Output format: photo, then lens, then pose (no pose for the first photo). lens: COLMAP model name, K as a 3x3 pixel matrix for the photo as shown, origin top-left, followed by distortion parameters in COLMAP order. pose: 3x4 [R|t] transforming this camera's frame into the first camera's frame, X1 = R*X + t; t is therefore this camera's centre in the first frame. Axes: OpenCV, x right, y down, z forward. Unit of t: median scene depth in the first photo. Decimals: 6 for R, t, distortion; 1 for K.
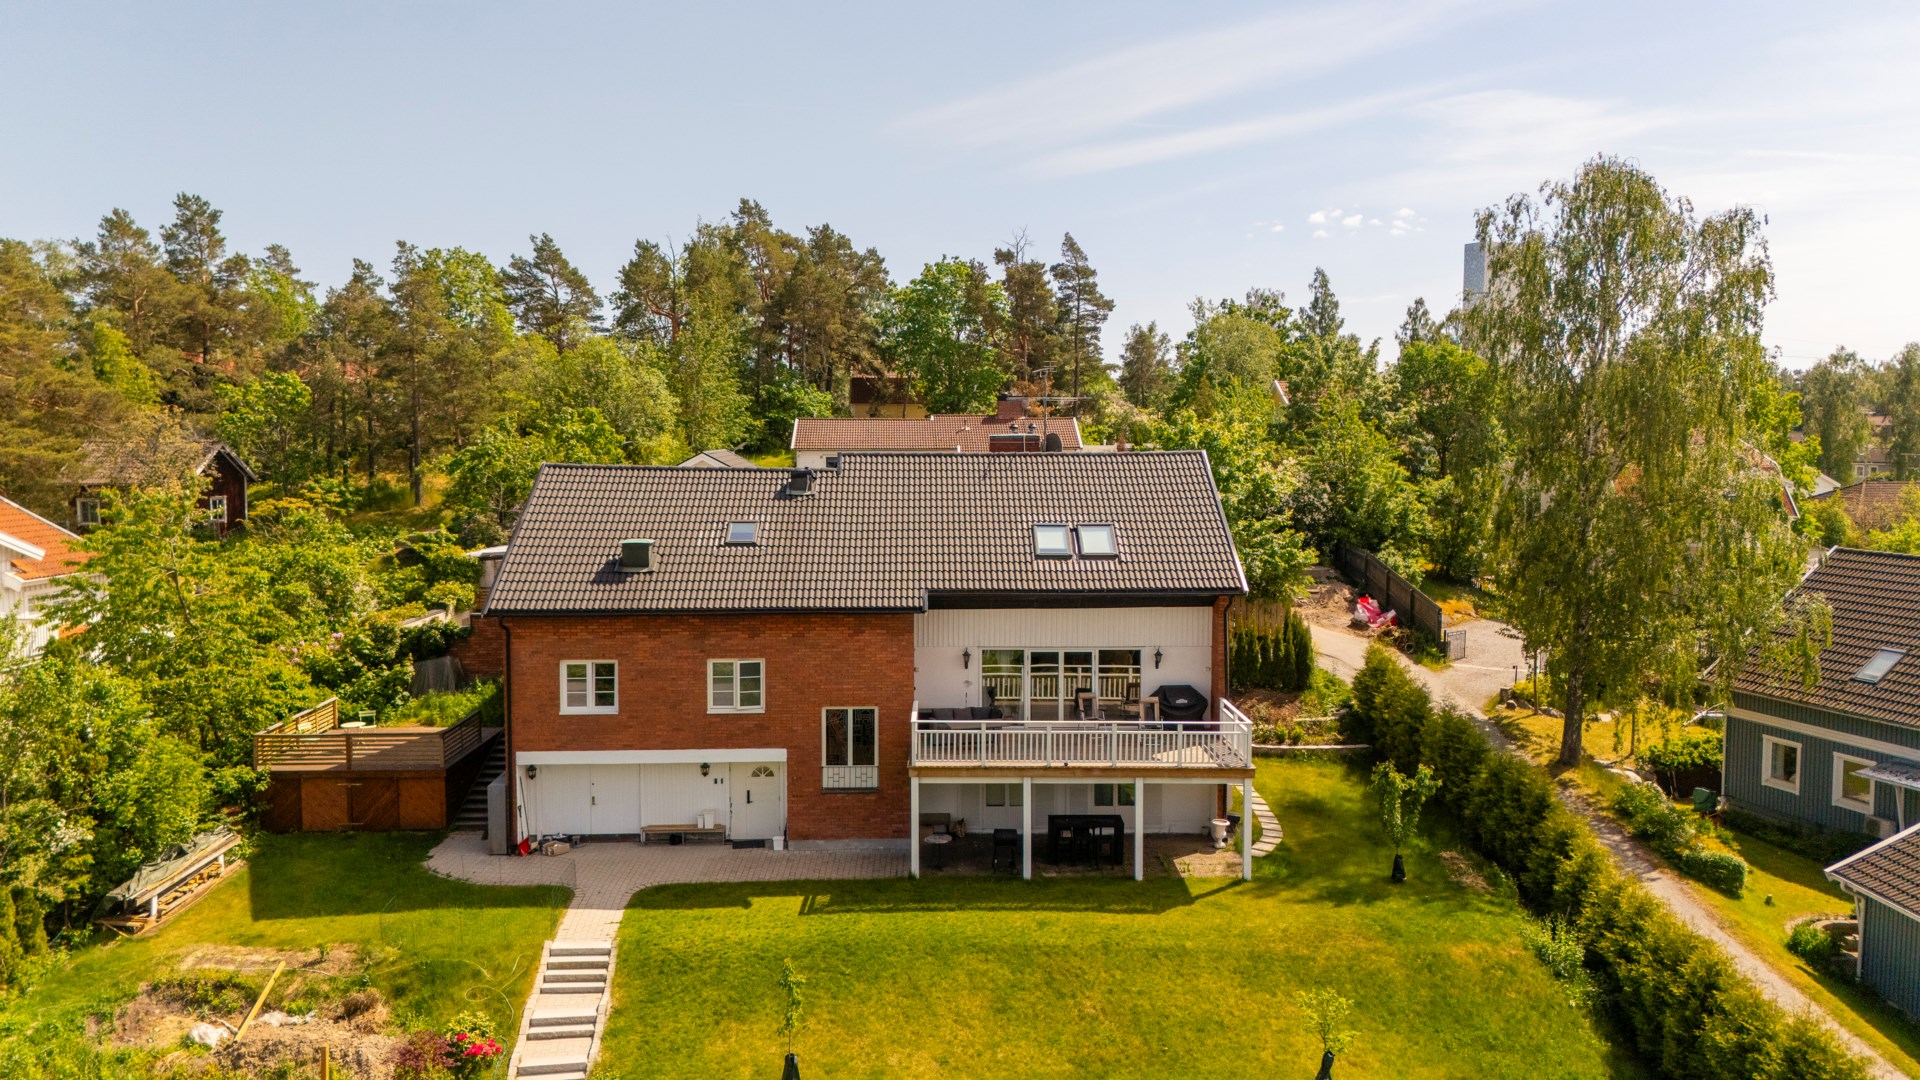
lens RADIAL K [[1409.5, 0, 960.0], [0, 1409.5, 540.0], [0, 0, 1]] dist [0.085493, -0.082233]
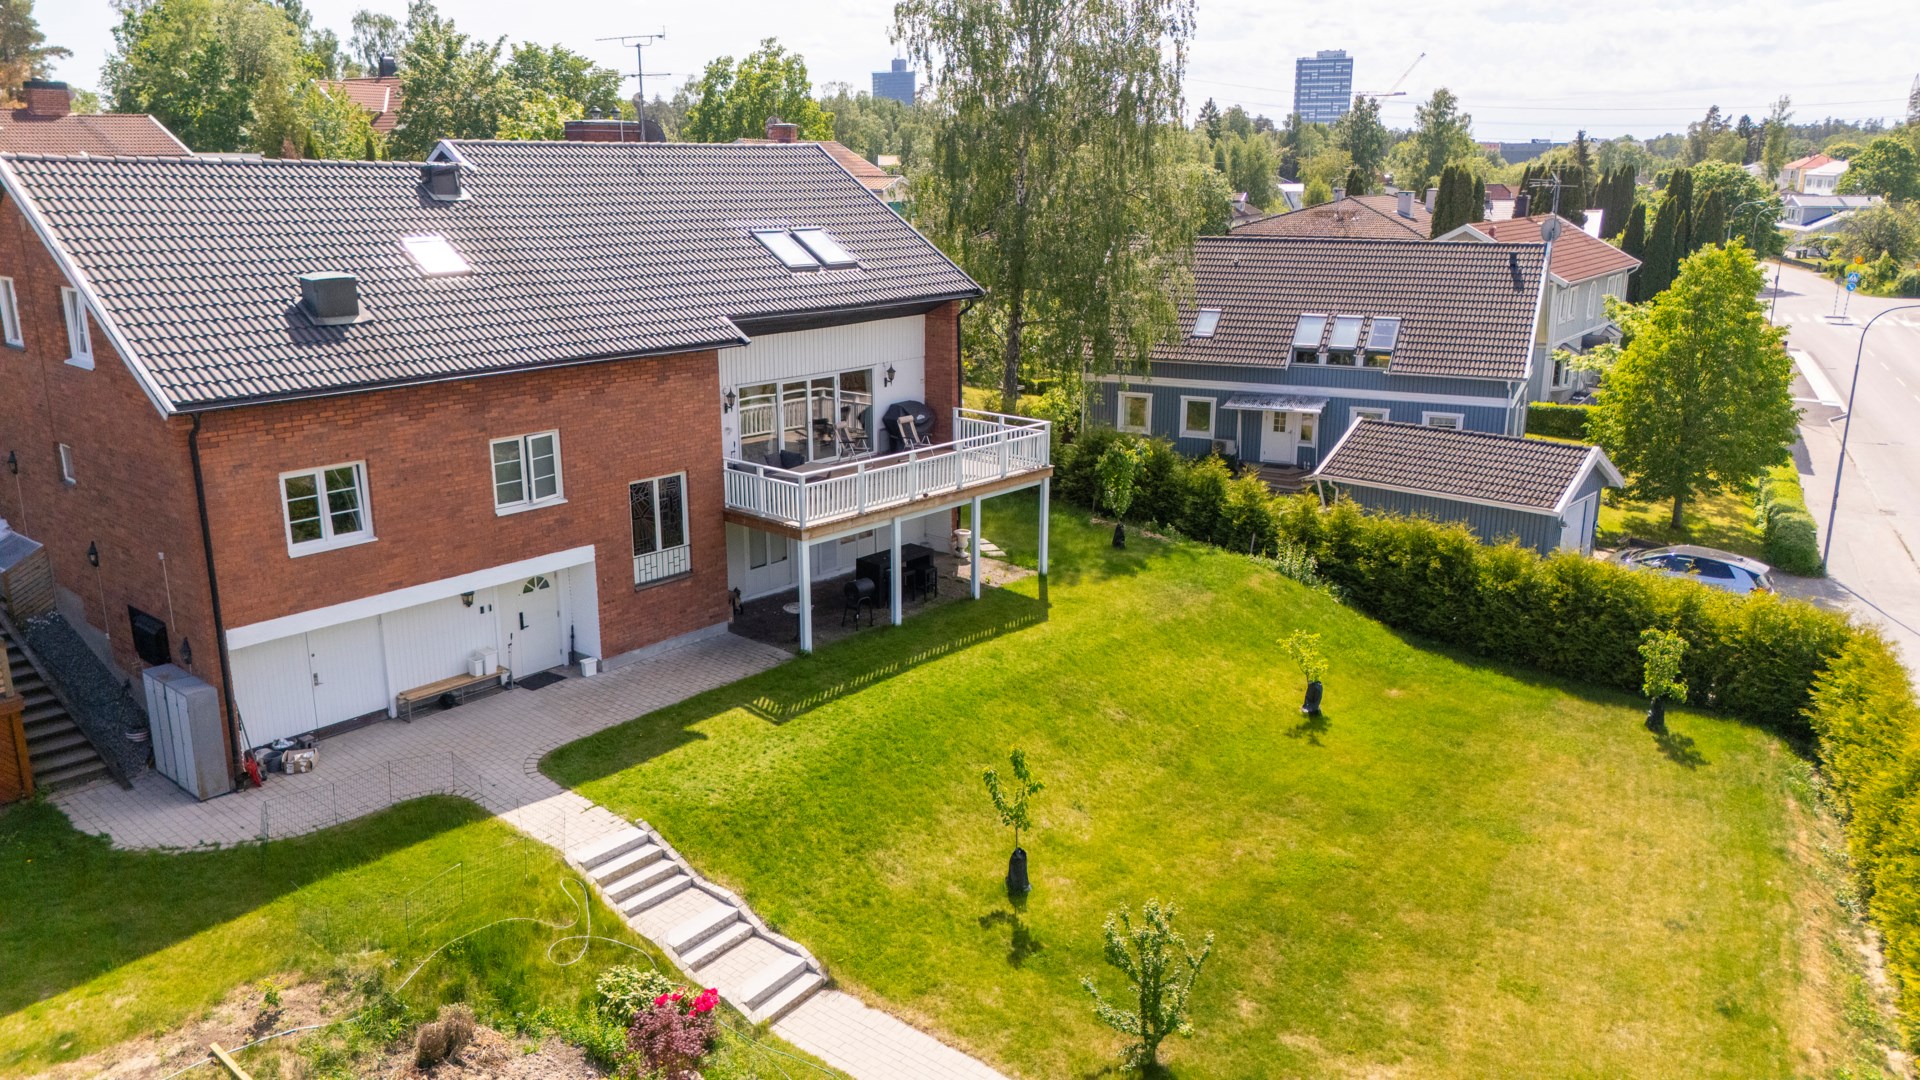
lens RADIAL K [[1409.5, 0, 960.0], [0, 1409.5, 540.0], [0, 0, 1]] dist [0.085493, -0.082233]
pose [[0.672824, -0.192858, 0.714222, -0.509345], [0.058788, 0.976308, 0.208248, -0.000273], [-0.737463, -0.098126, 0.668221, 0.337646]]
